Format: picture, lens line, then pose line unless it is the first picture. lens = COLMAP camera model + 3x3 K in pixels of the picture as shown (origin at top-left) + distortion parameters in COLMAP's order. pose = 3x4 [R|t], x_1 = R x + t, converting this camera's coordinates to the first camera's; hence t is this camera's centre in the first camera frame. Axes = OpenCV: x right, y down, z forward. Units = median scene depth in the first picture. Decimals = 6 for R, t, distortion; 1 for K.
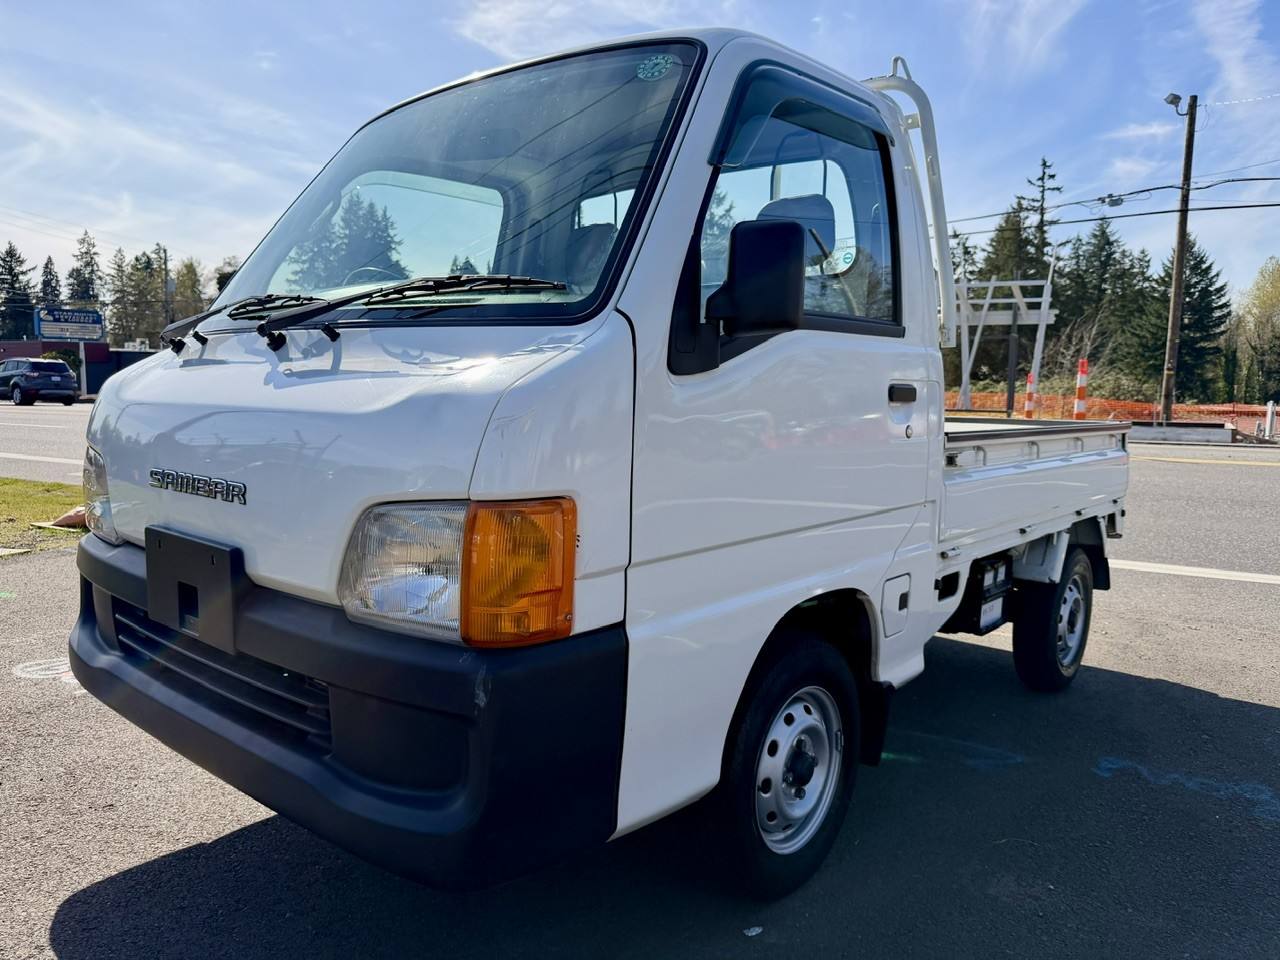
lens RADIAL K [[907.6, 0, 633.9], [0, 907.6, 470.6], [0, 0, 1]] dist [0.026786, -0.039897]
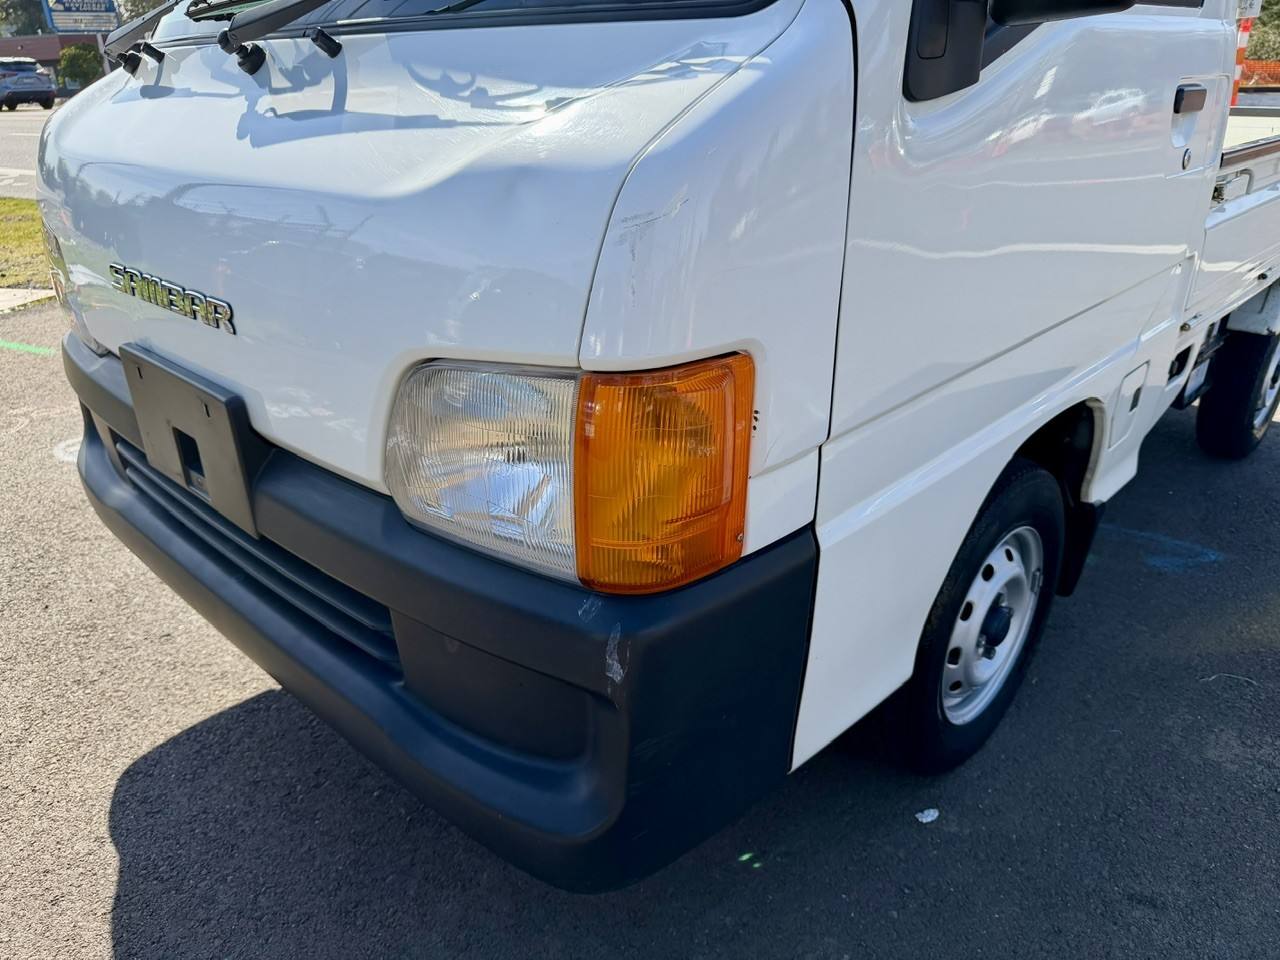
lens RADIAL K [[907.6, 0, 628.9], [0, 907.6, 481.4], [0, 0, 1]] dist [0.026786, -0.039897]
pose [[0.997378, -0.008538, -0.071858, -0.077543], [0.032037, 0.942497, 0.332675, -0.066235], [0.064885, -0.334105, 0.940300, 0.304363]]
